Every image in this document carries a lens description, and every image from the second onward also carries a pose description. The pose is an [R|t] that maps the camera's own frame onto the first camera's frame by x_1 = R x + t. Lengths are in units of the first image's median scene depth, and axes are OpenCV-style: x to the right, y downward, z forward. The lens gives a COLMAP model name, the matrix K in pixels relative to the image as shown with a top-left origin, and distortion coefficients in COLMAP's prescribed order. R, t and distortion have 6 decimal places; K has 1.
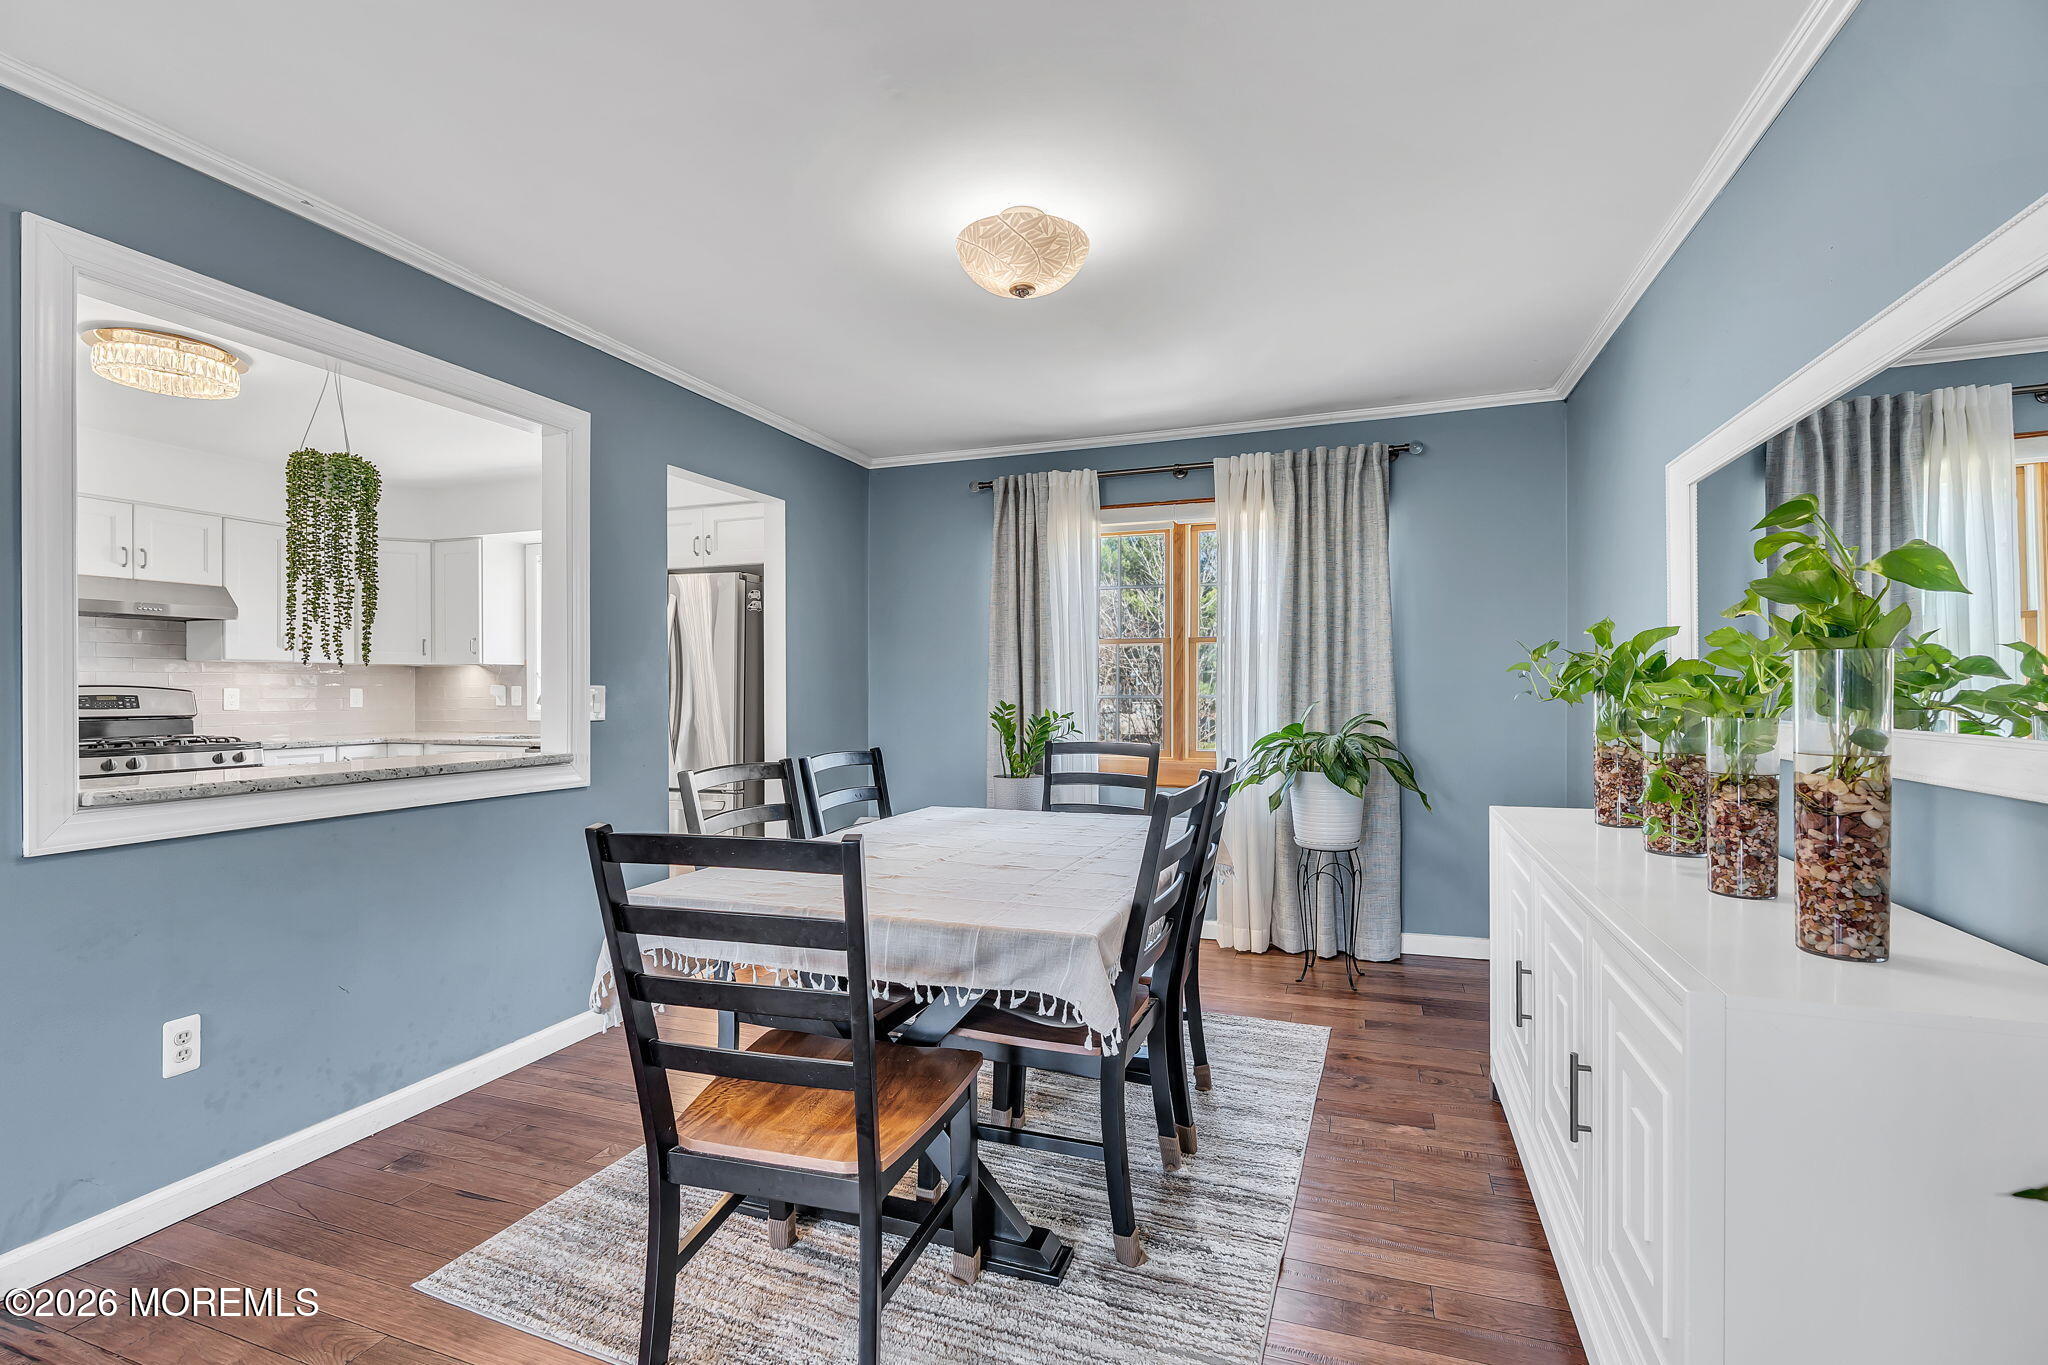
lens RADIAL K [[930.2, 0, 1018.6], [0, 930.2, 683.9], [0, 0, 1]] dist [-0.010584, 0.001071]
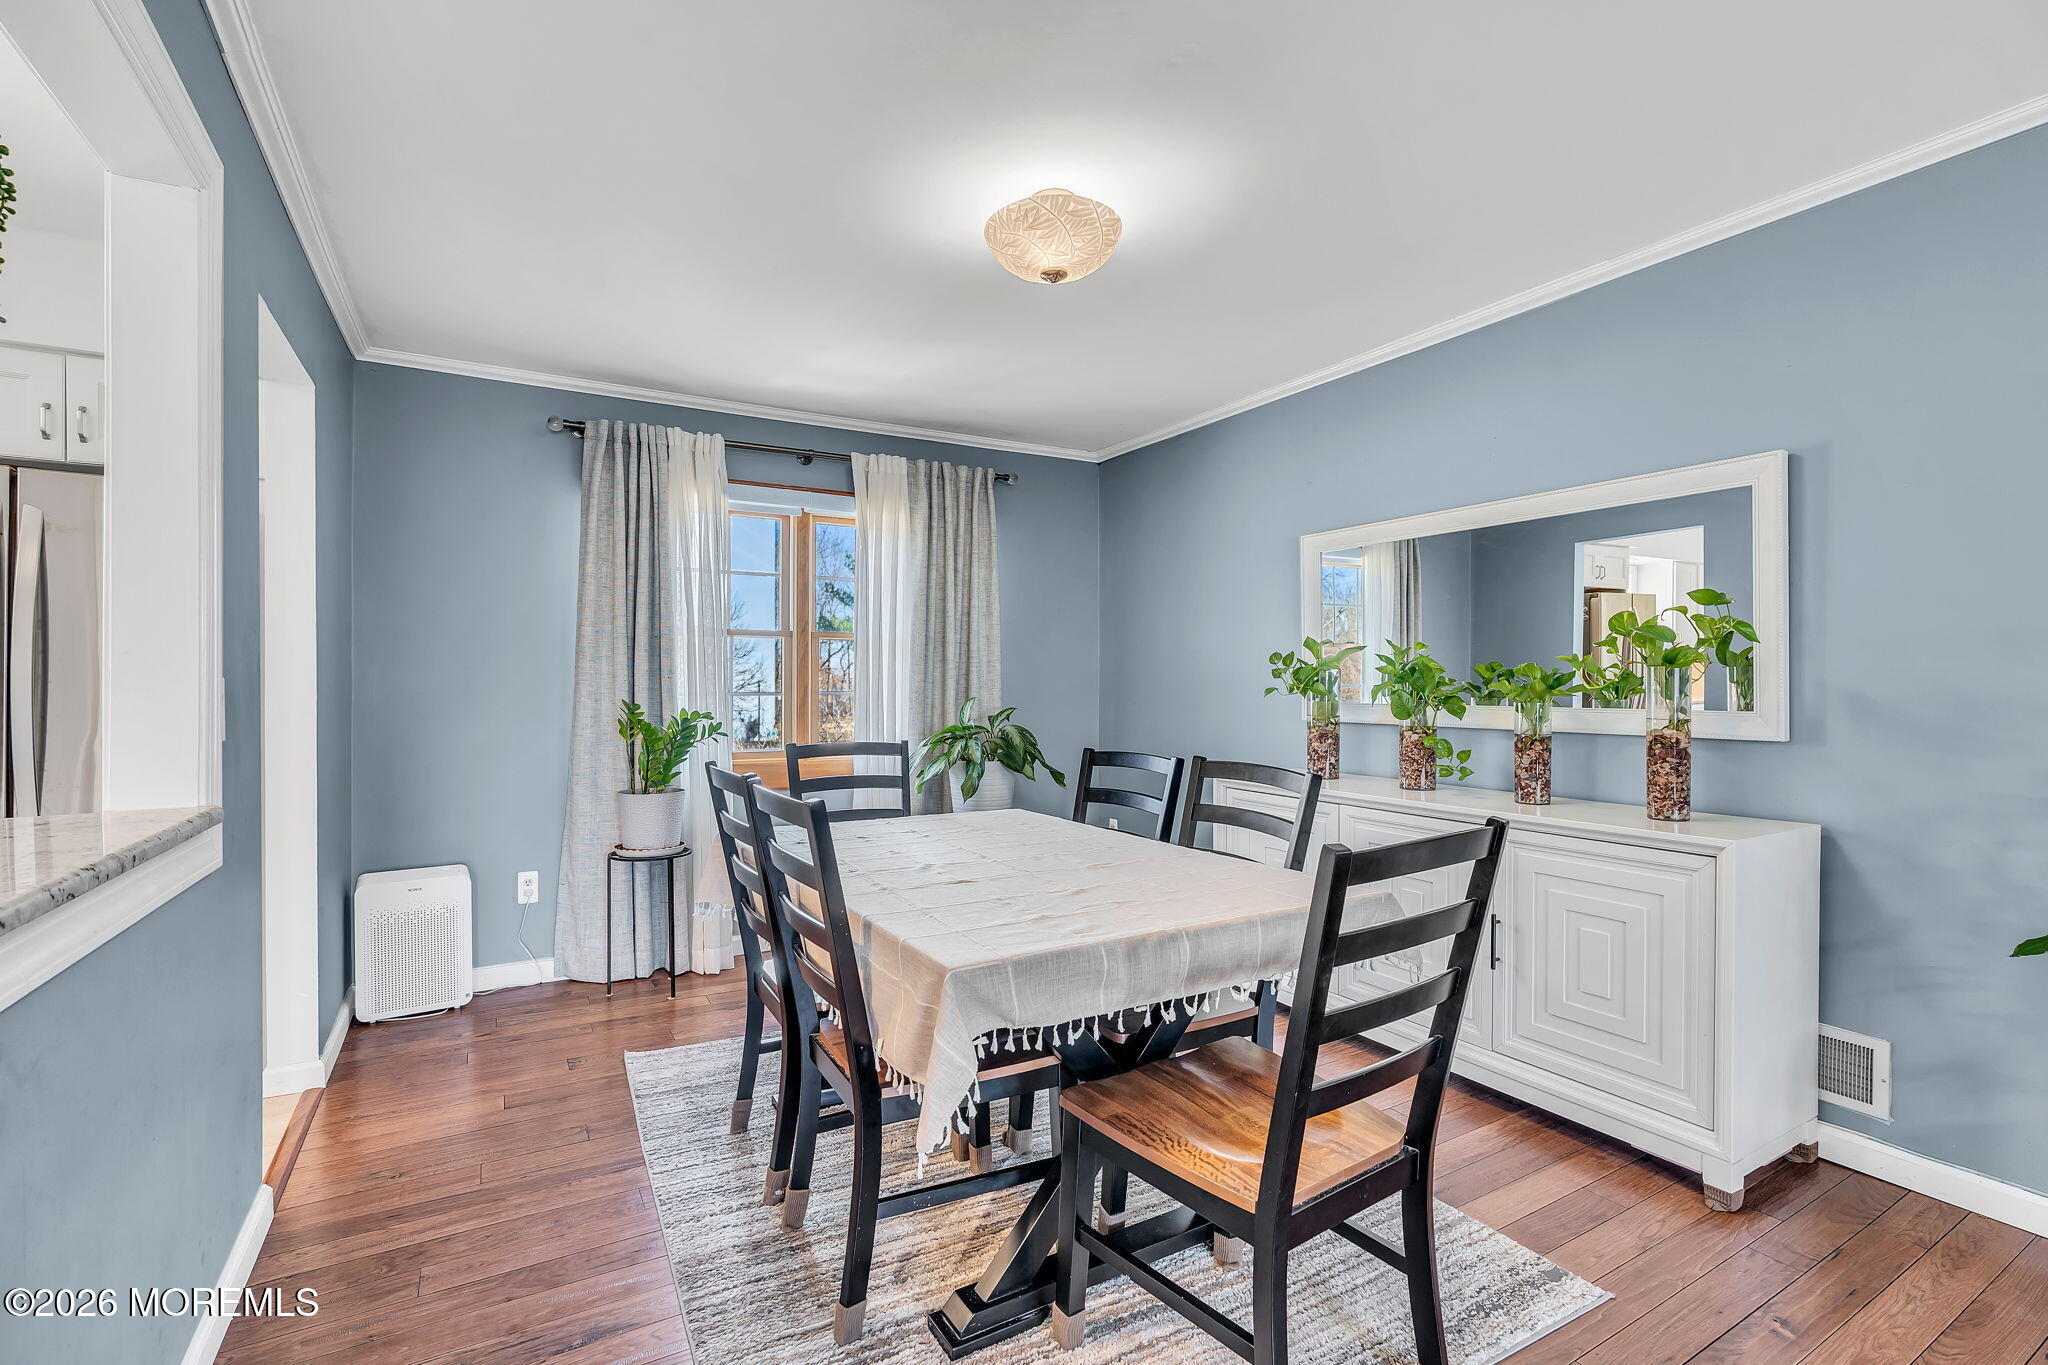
lens RADIAL K [[930.2, 0, 1018.6], [0, 930.2, 683.9], [0, 0, 1]] dist [-0.010584, 0.001071]
pose [[0.640968, 0.004138, 0.767557, -0.441255], [-0.006320, 0.999980, -0.000113, 0.002781], [-0.767542, -0.004779, 0.640981, 0.231564]]
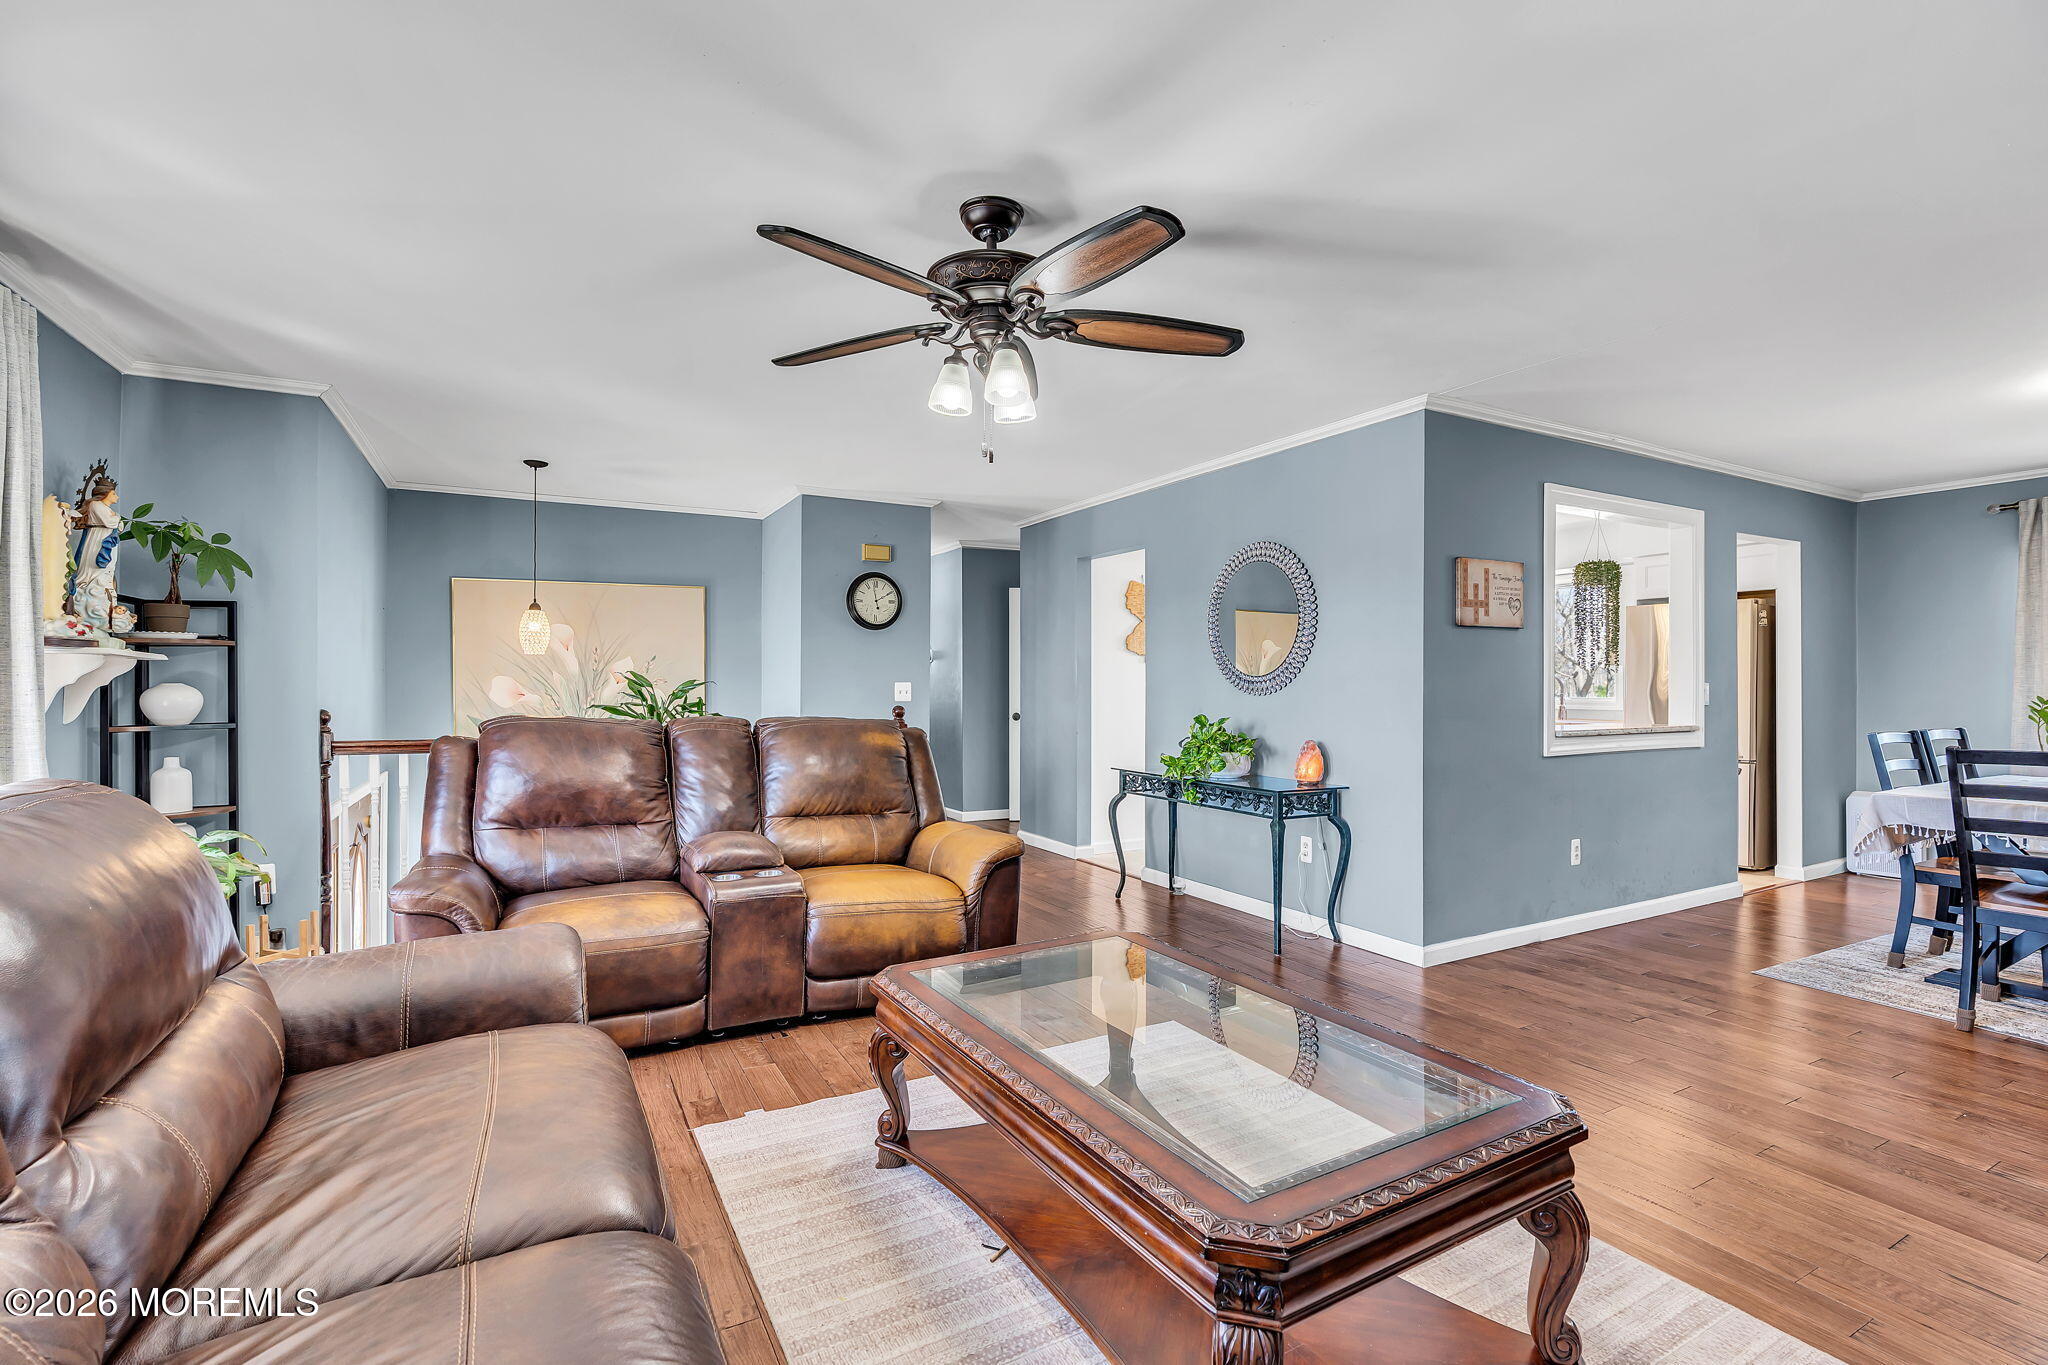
lens RADIAL K [[930.2, 0, 1018.6], [0, 930.2, 683.9], [0, 0, 1]] dist [-0.010584, 0.001071]
pose [[0.753041, 0.003545, -0.657964, -0.231526], [0.001074, 0.999978, 0.006616, -0.006812], [0.657973, -0.005688, 0.753020, -0.727785]]
